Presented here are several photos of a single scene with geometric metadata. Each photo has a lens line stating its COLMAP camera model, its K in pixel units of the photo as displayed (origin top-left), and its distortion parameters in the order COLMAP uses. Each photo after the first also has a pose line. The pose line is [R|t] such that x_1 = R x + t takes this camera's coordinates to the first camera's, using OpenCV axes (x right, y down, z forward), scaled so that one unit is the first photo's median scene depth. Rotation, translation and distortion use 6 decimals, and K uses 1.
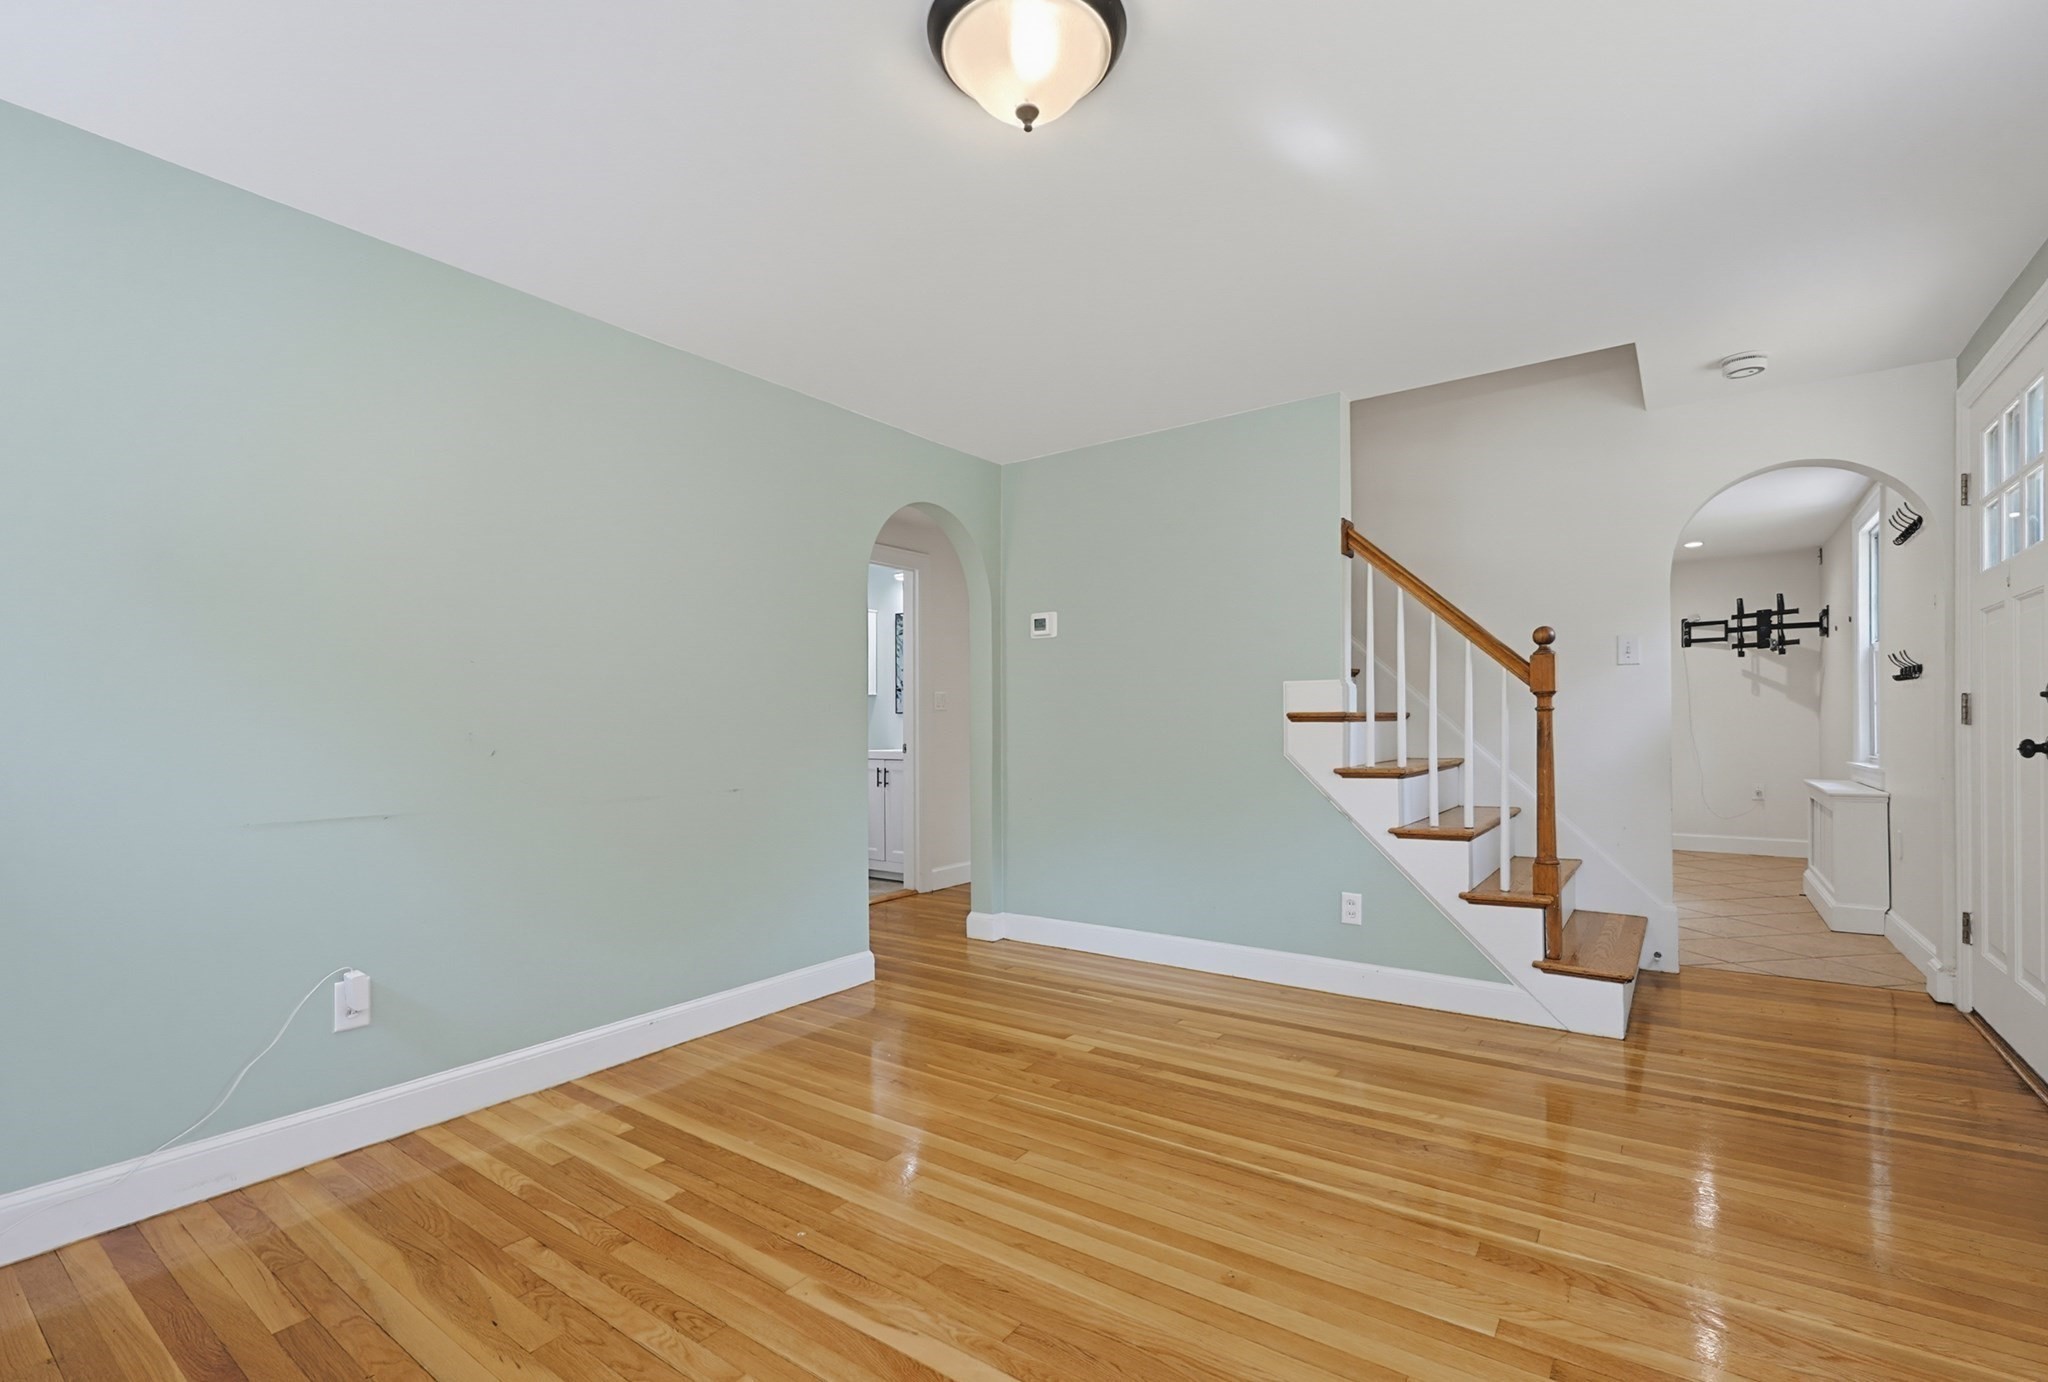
lens RADIAL K [[899.1, 0, 1025.9], [0, 899.1, 706.0], [0, 0, 1]] dist [-0.001438, 0.000642]
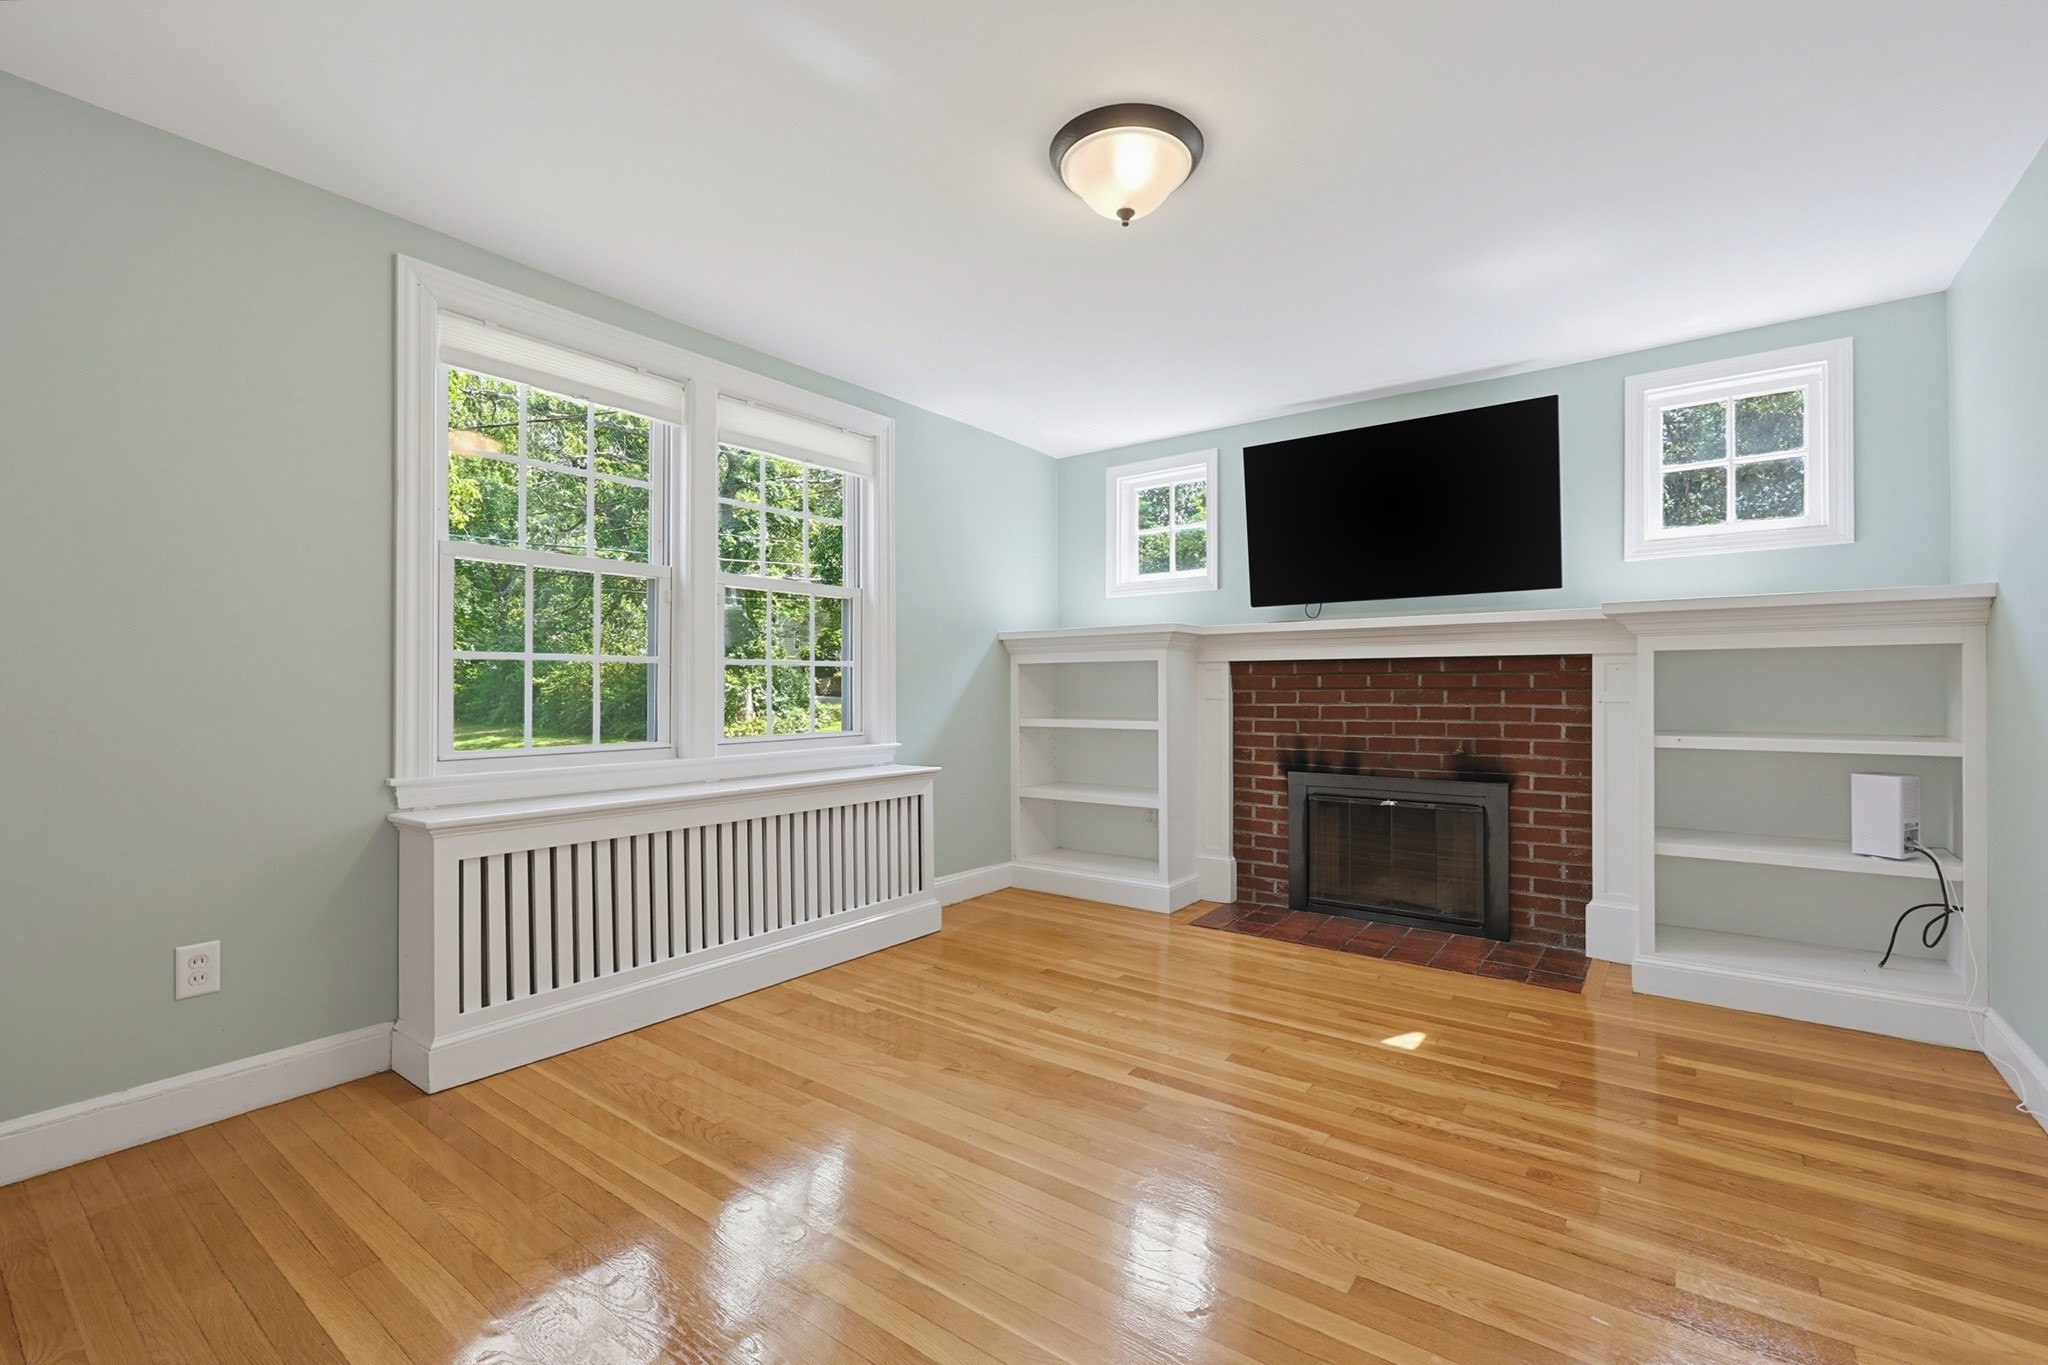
lens RADIAL K [[898.4, 0, 1033.3], [0, 898.4, 682.2], [0, 0, 1]] dist [0.003205, -0.000150]
pose [[-0.999858, 0.011164, 0.012627, 0.067170], [0.010742, 0.999397, -0.033033, 0.030633], [-0.012988, -0.032893, -0.999374, 1.231933]]
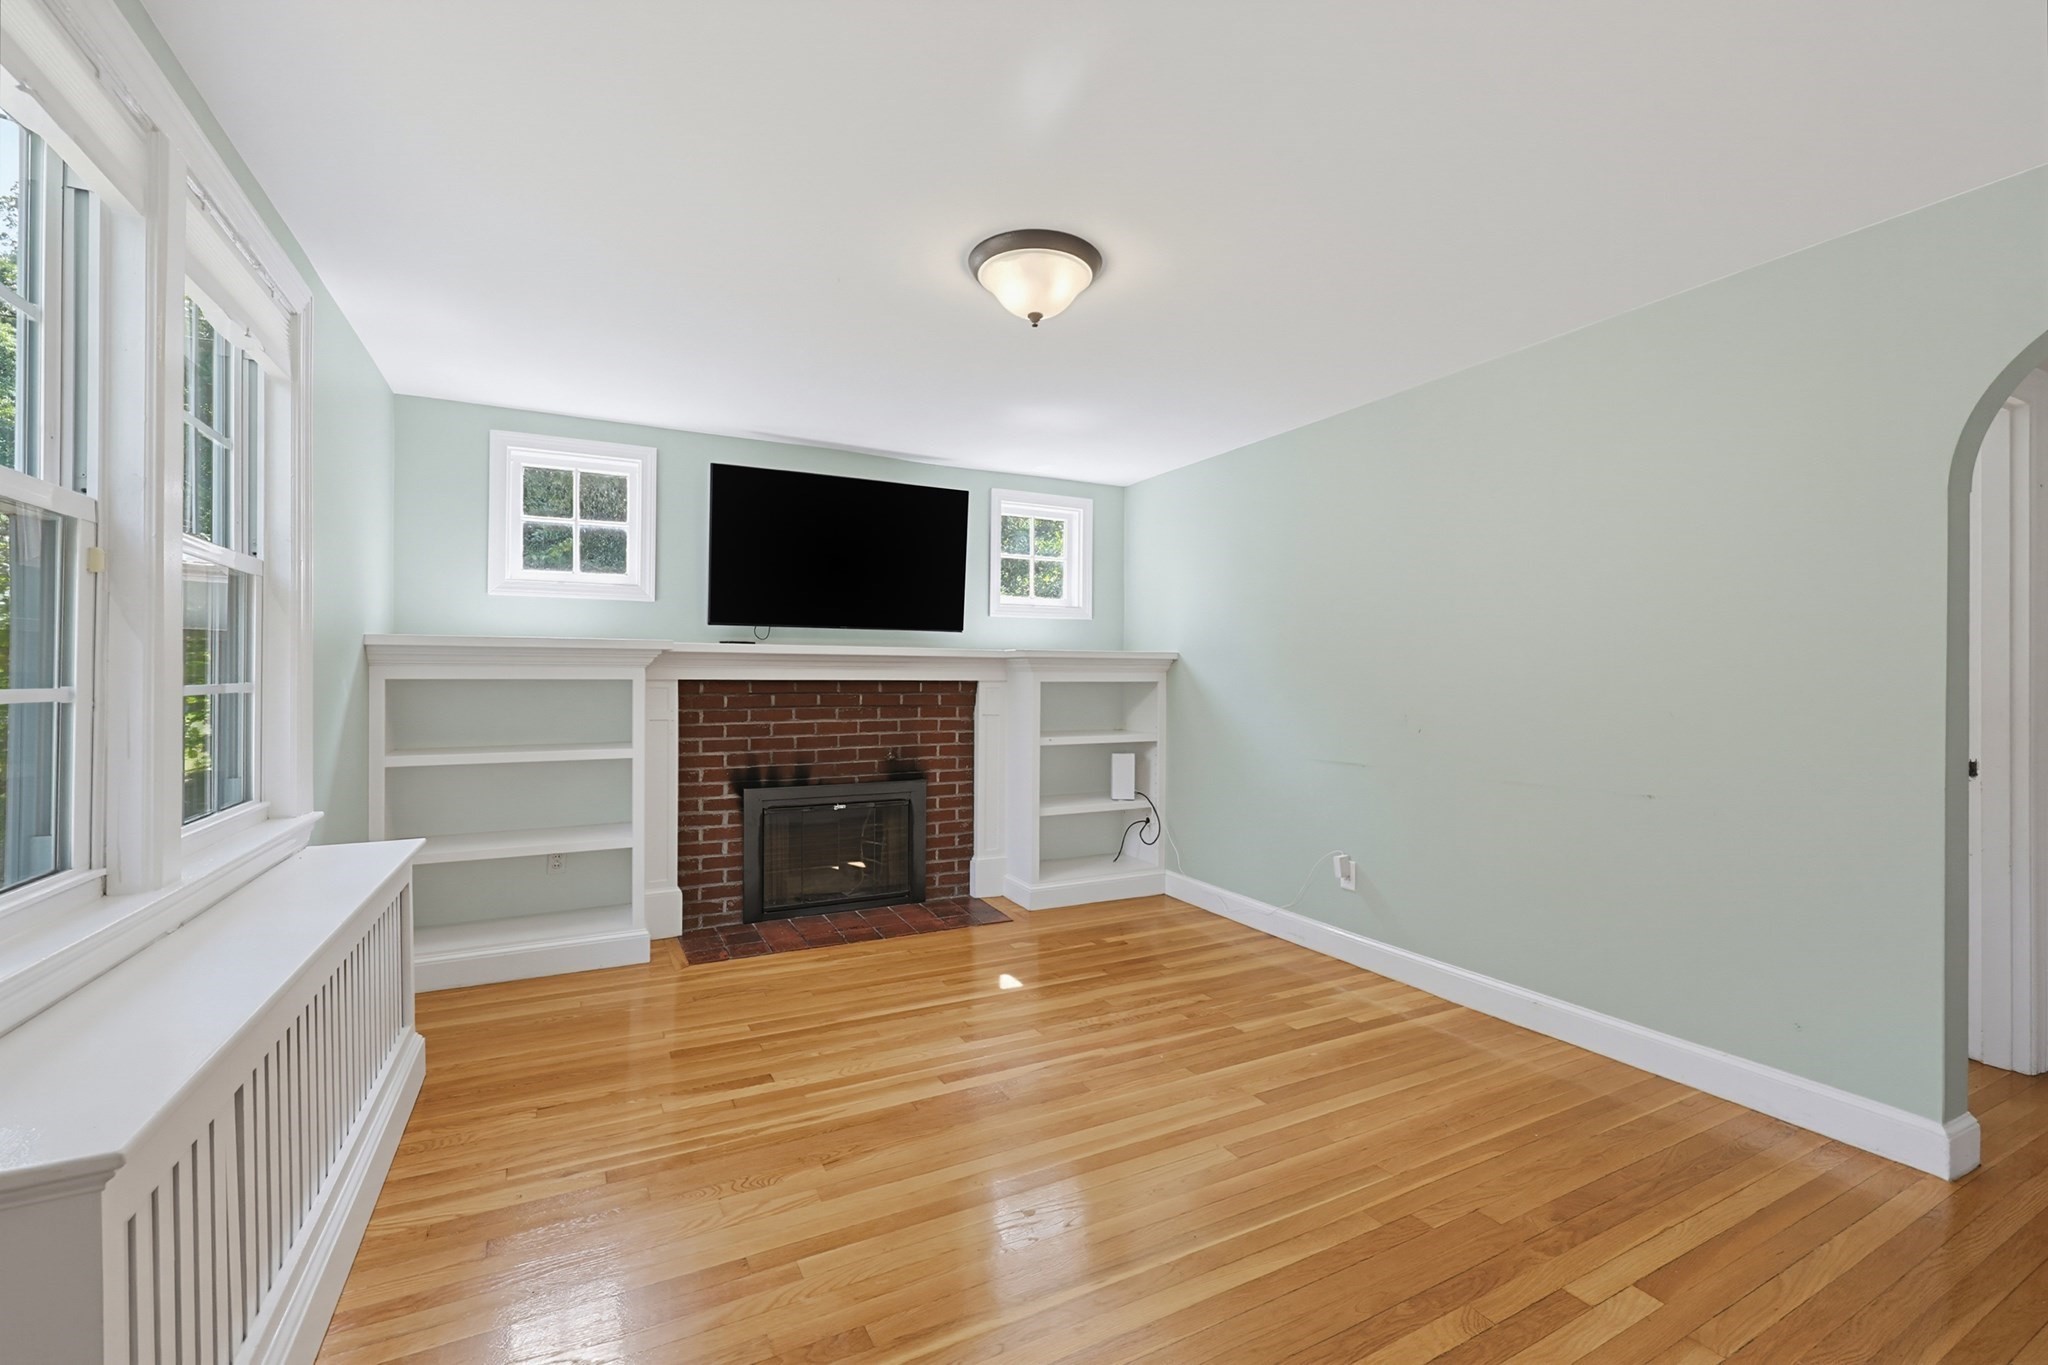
lens RADIAL K [[882.3, 0, 1056.8], [0, 882.3, 672.6], [0, 0, 1]] dist [0.000013, -0.000084]
pose [[-0.433726, 0.000580, -0.901045, 0.697960], [0.023839, 0.999657, -0.010832, -0.026866], [0.900729, -0.026179, -0.433591, 0.900871]]
